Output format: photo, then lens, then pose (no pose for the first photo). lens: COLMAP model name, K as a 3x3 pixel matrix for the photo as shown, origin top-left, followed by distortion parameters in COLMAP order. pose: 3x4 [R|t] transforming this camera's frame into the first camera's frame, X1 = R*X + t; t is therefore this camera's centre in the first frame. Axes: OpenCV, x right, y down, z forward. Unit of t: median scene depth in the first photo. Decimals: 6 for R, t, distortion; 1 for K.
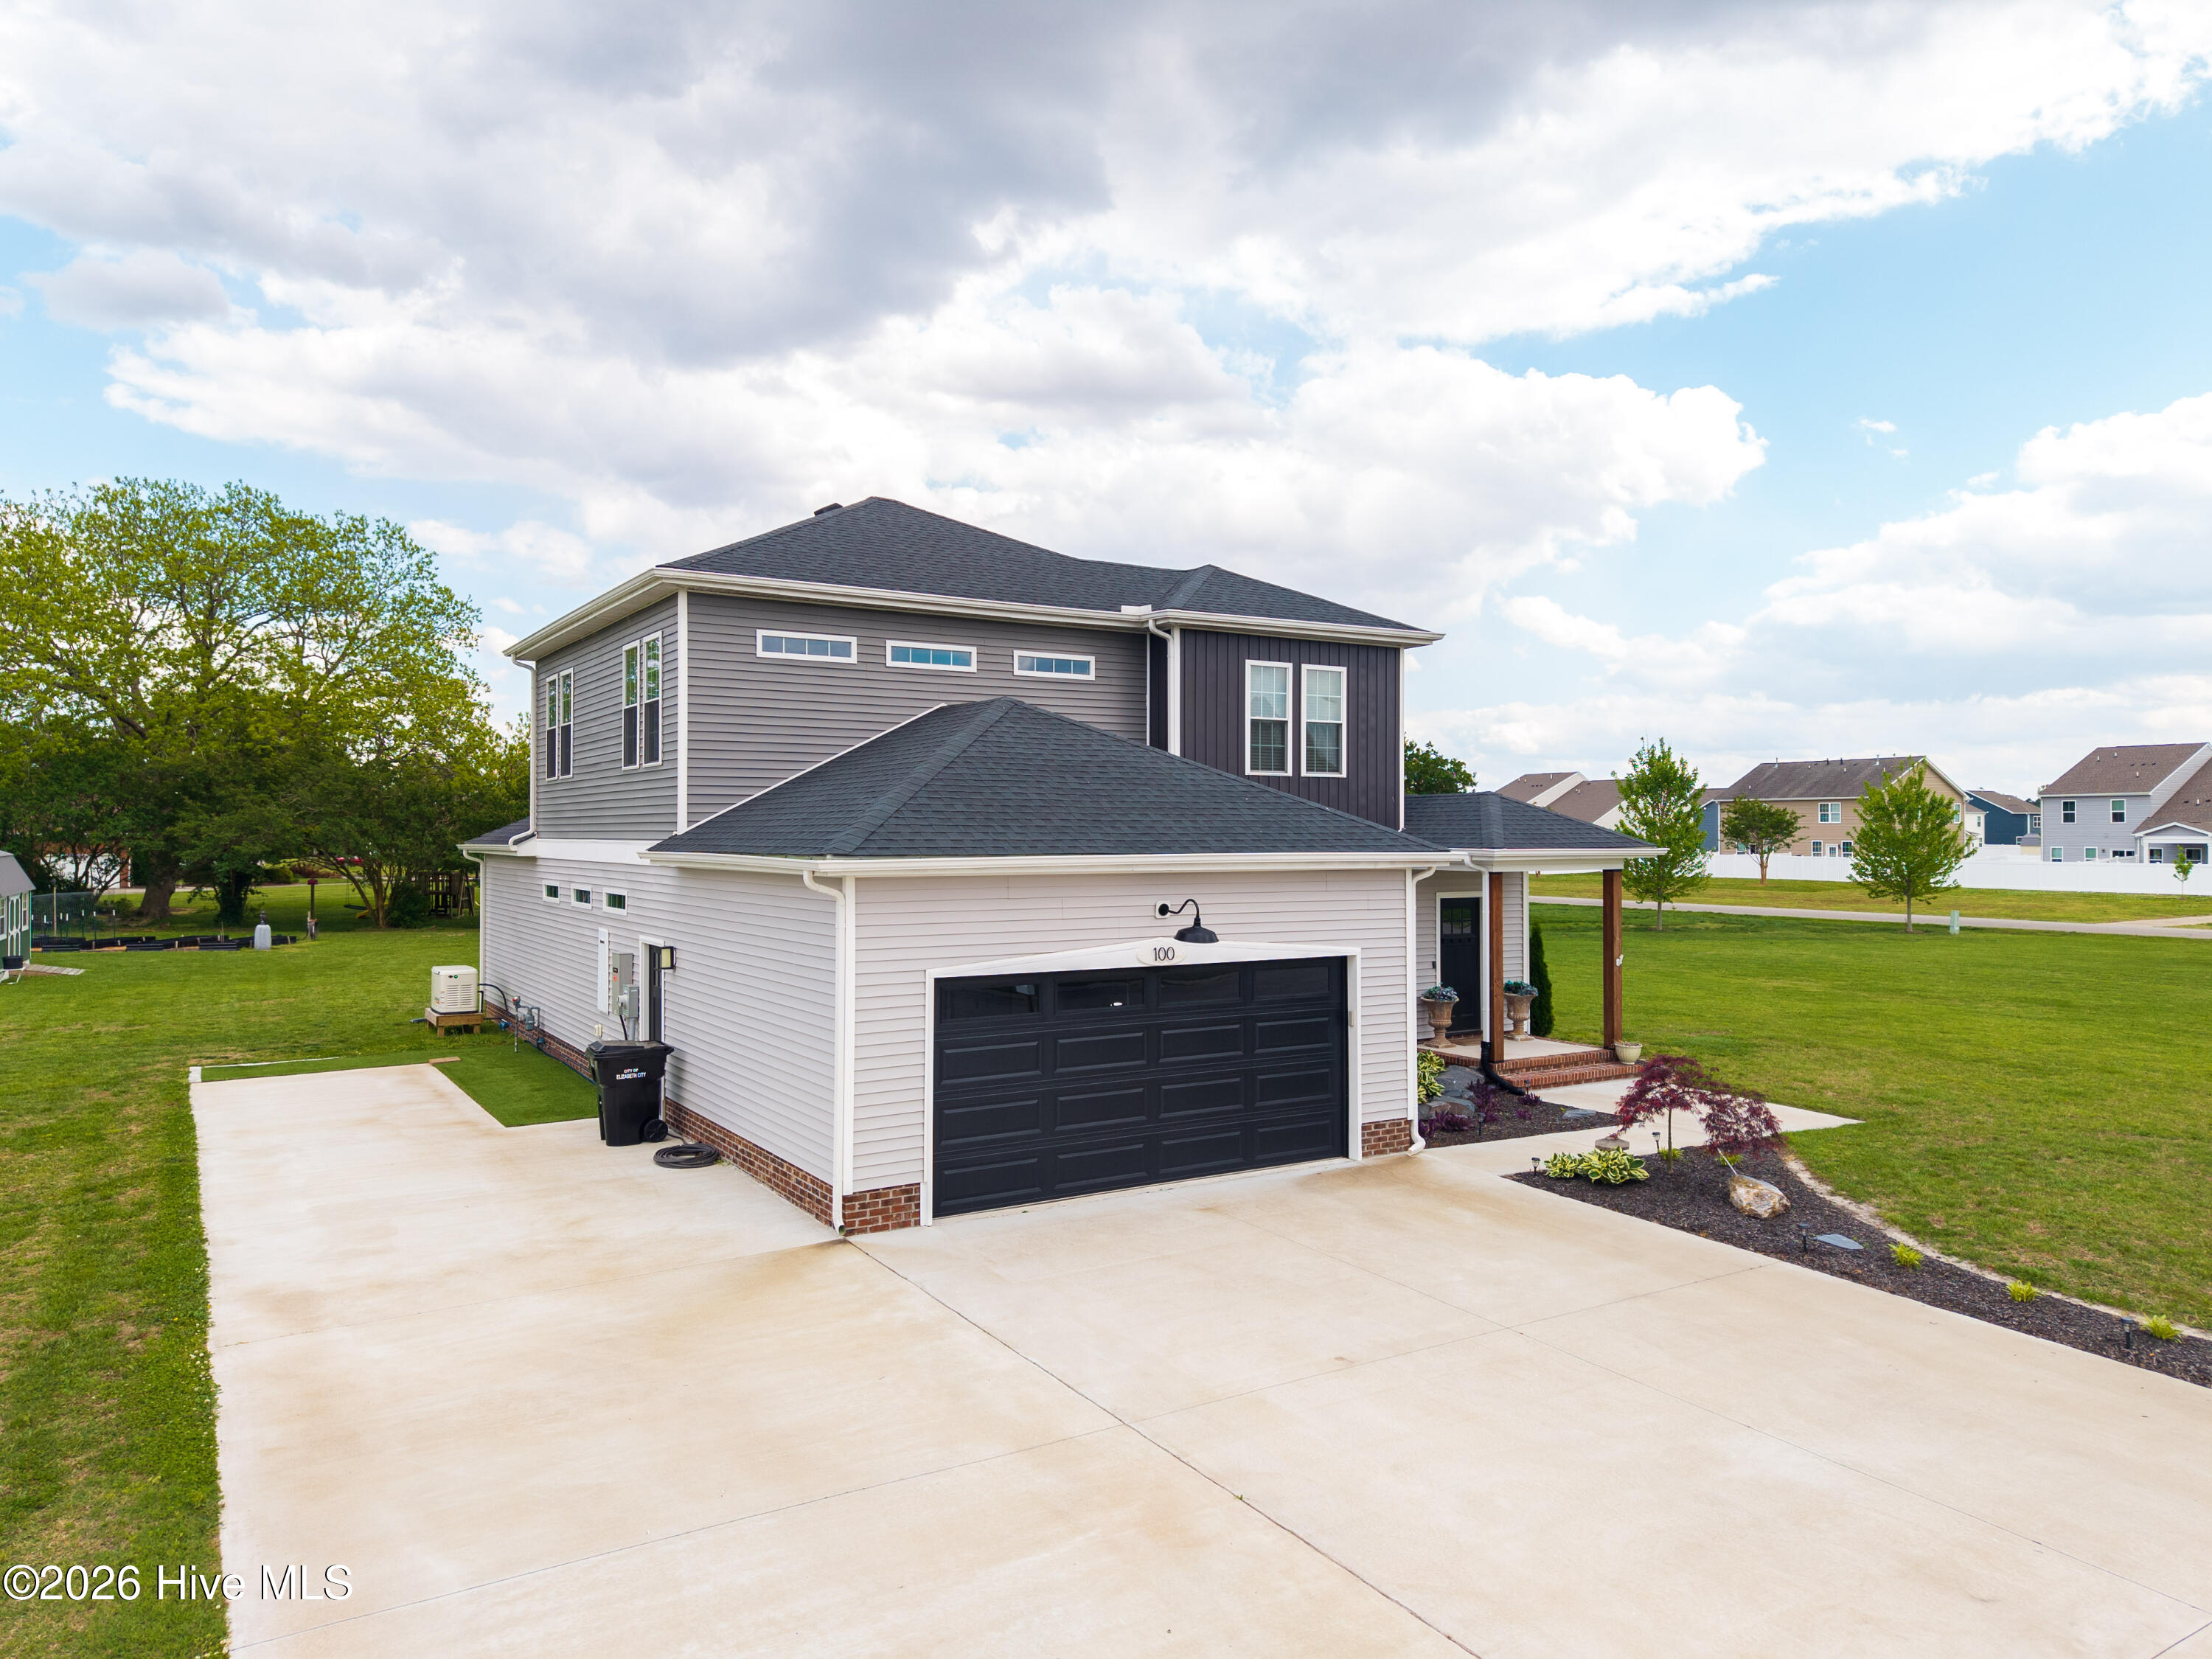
lens RADIAL K [[1509.2, 0, 1106.0], [0, 1509.2, 829.5], [0, 0, 1]] dist [0.004846, -0.009838]
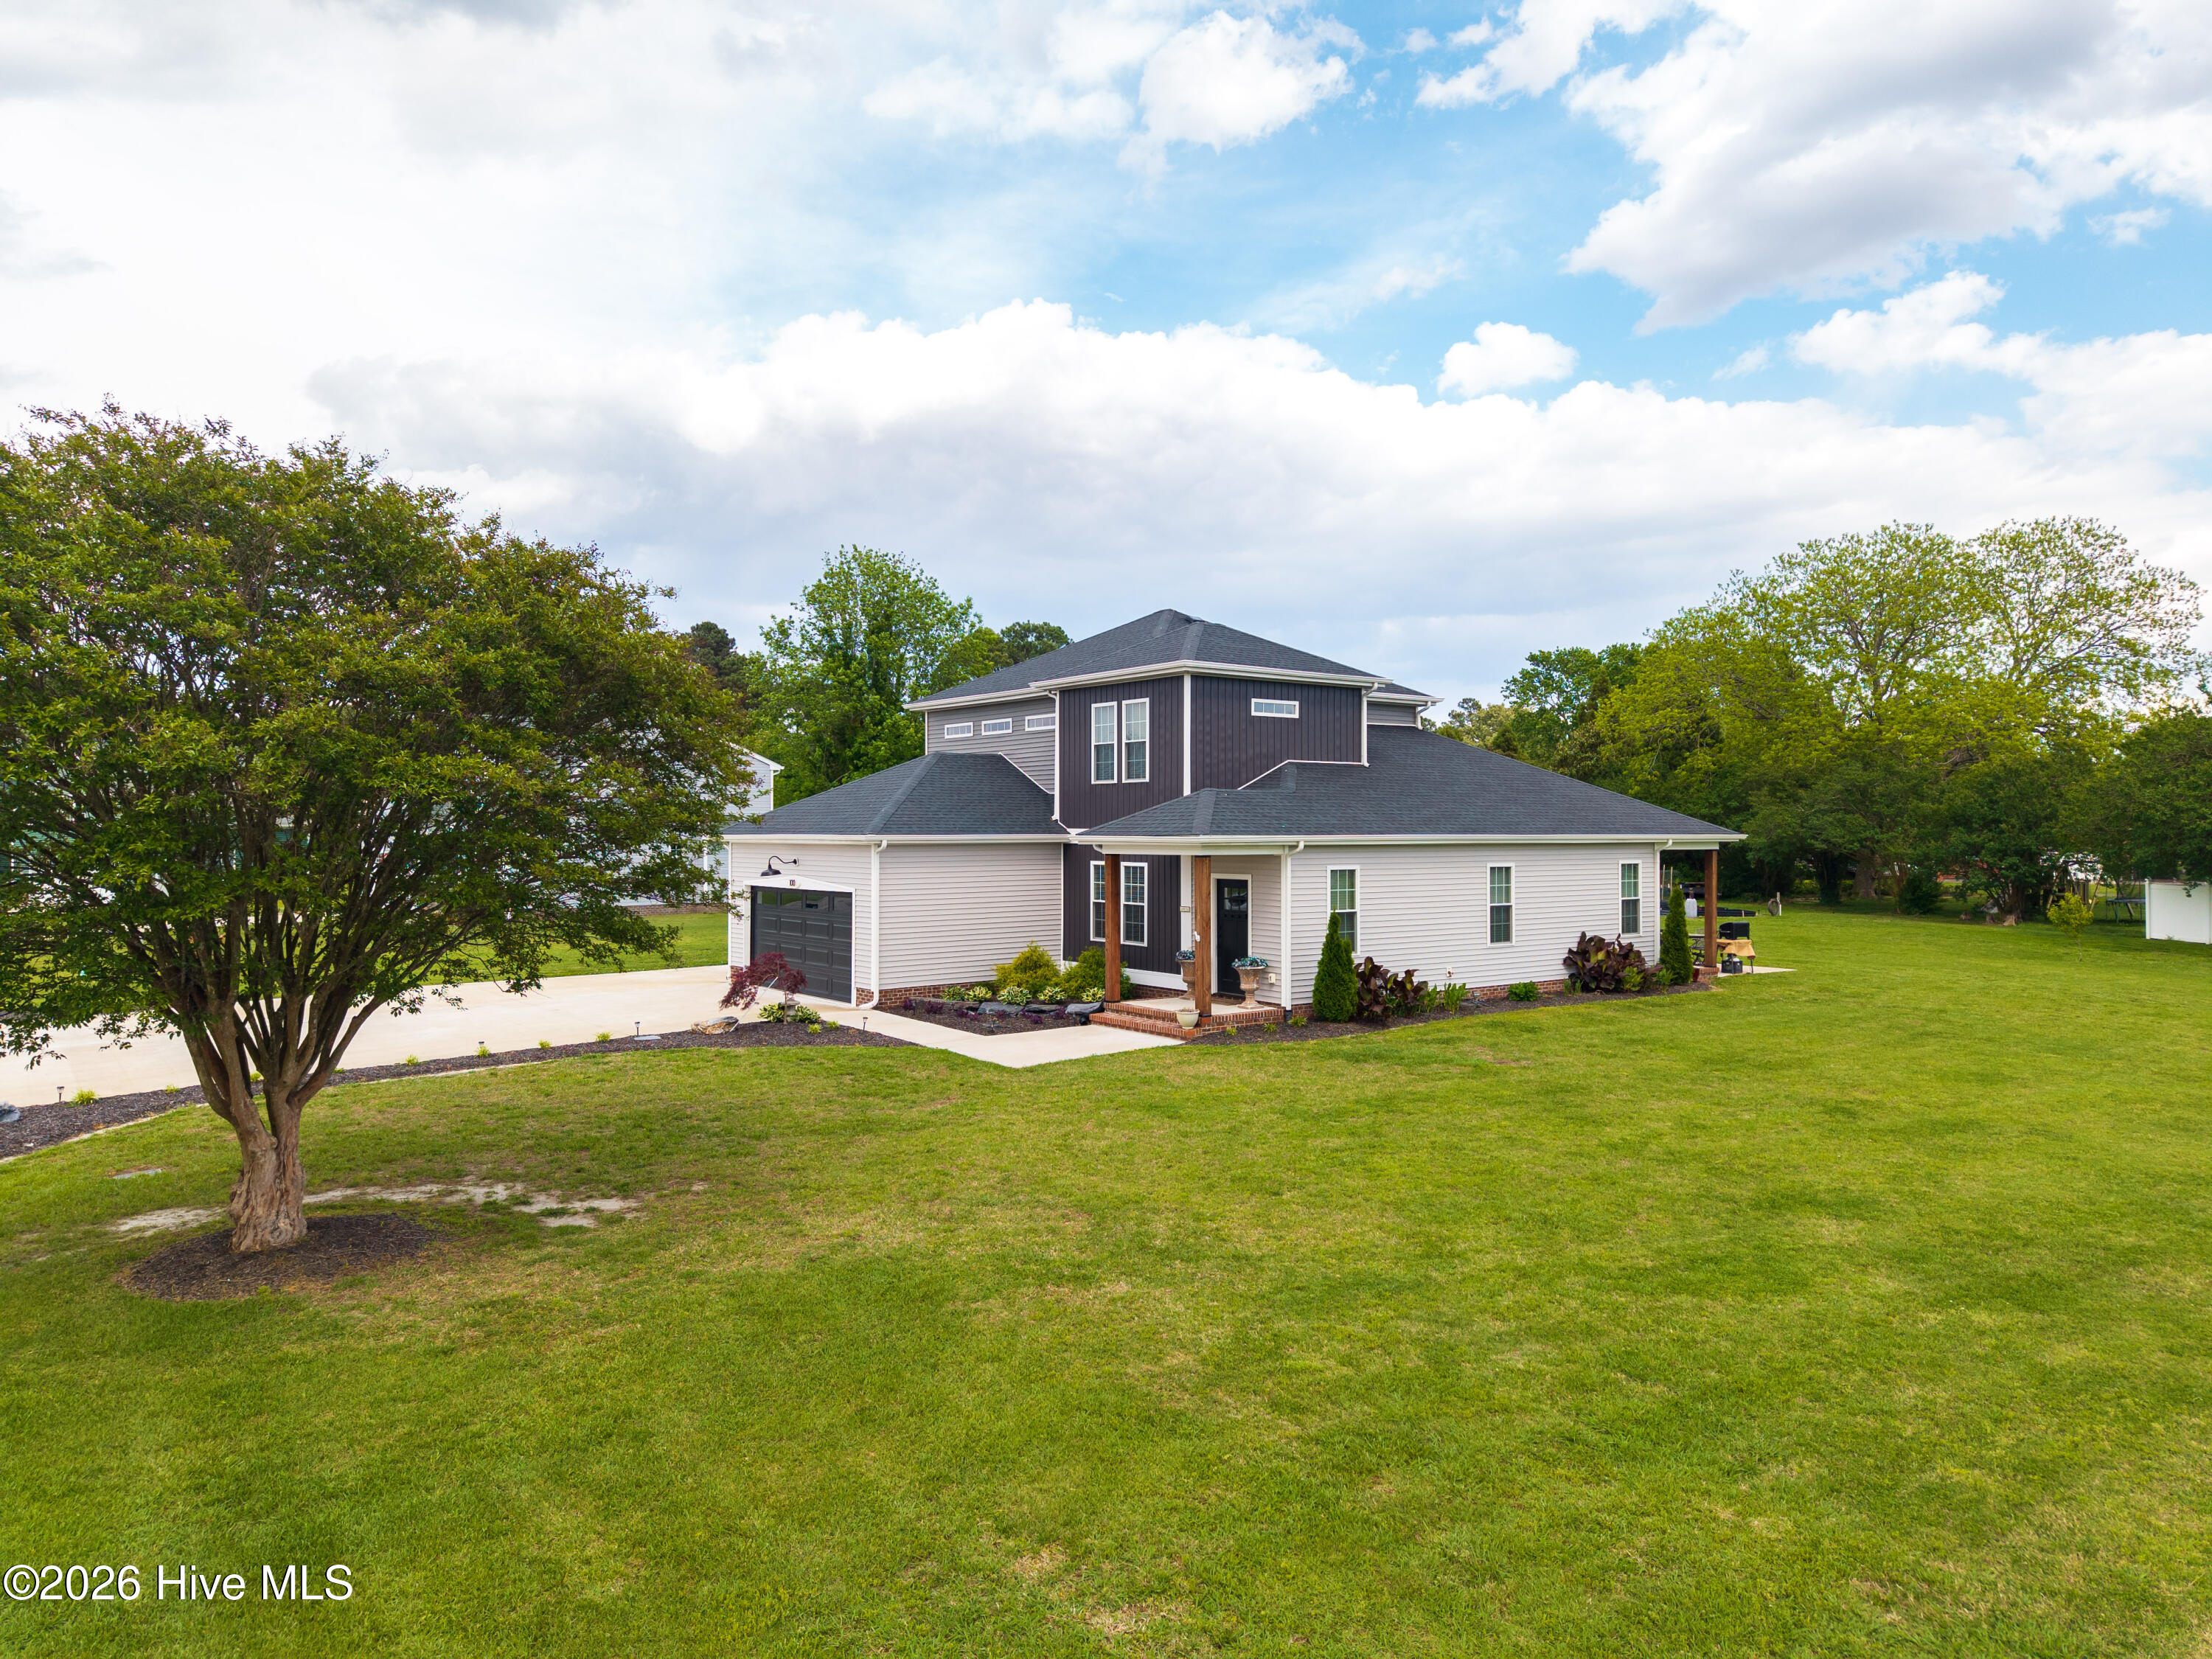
lens RADIAL K [[1509.2, 0, 1106.0], [0, 1509.2, 829.5], [0, 0, 1]] dist [0.004846, -0.009838]
pose [[0.109676, 0.002886, -0.993963, 1.086325], [0.002888, 0.999991, 0.003222, 0.002092], [0.993963, -0.003224, 0.109667, 0.608214]]
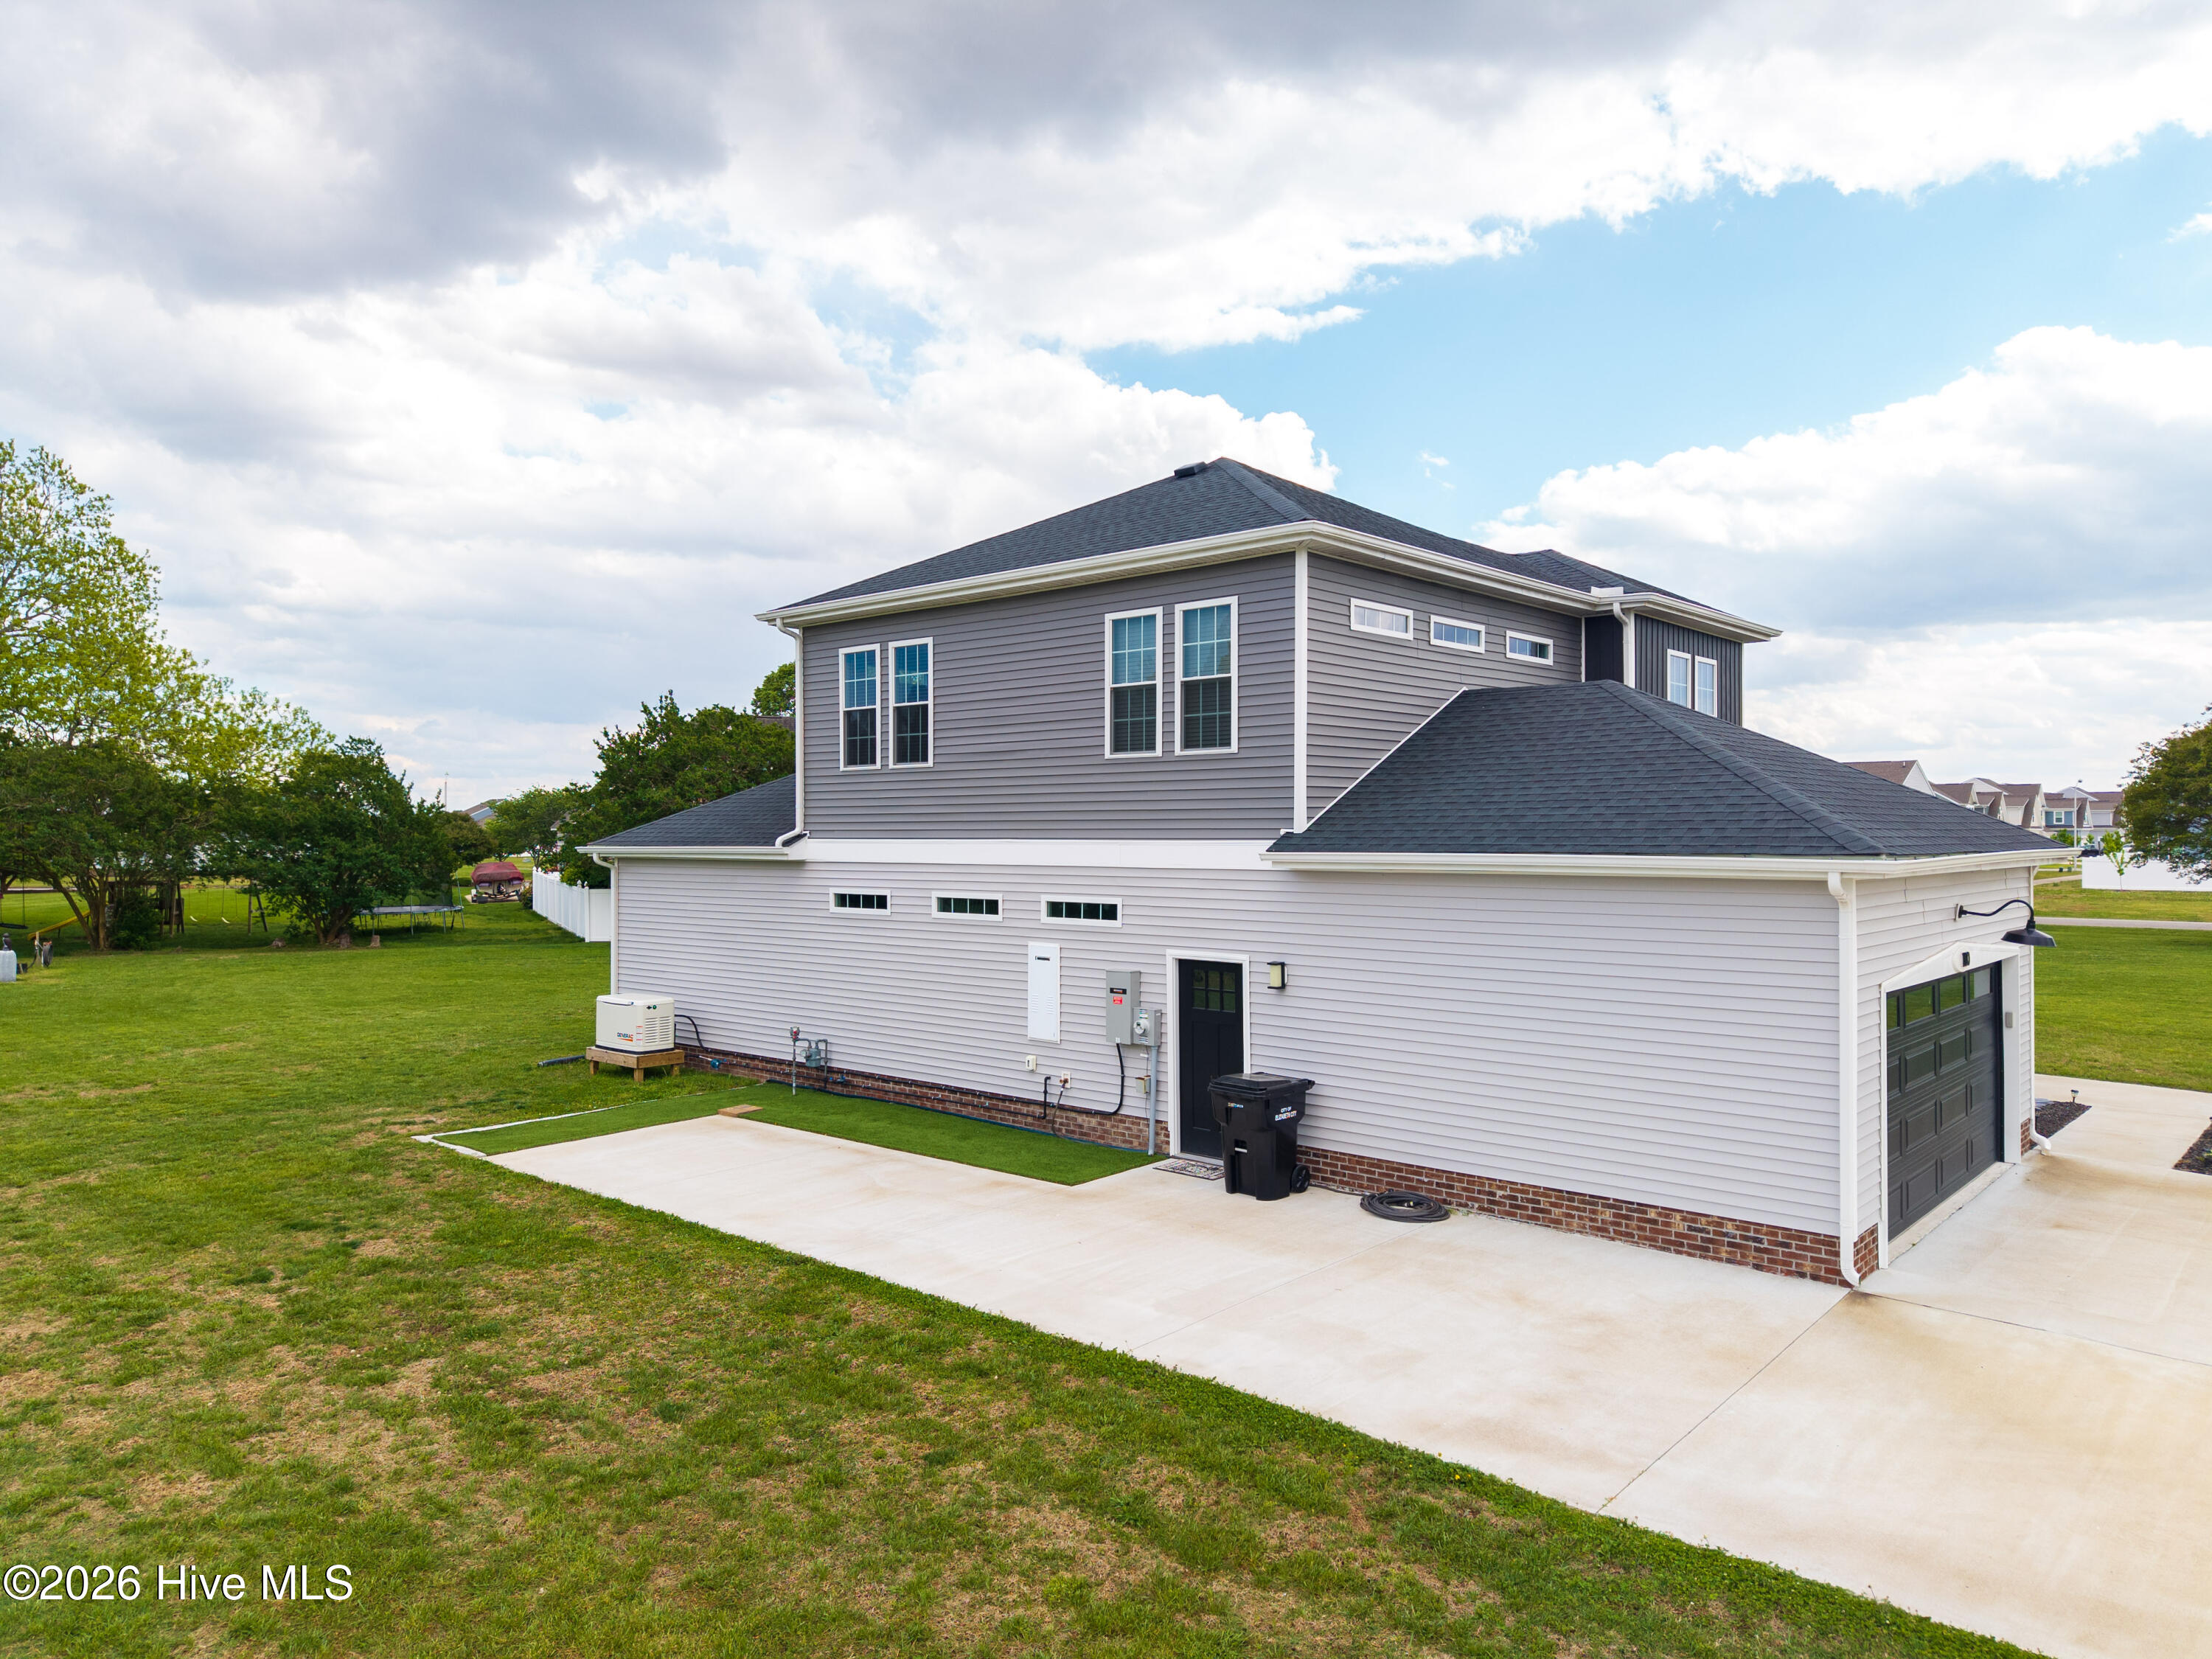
lens RADIAL K [[1510.7, 0, 1111.9], [0, 1510.7, 869.6], [0, 0, 1]] dist [0.004117, 0.001823]
pose [[0.959576, -0.008913, 0.281310, -0.186332], [0.001425, 0.999639, 0.026811, 0.000406], [-0.281447, -0.025327, 0.959242, 0.063124]]
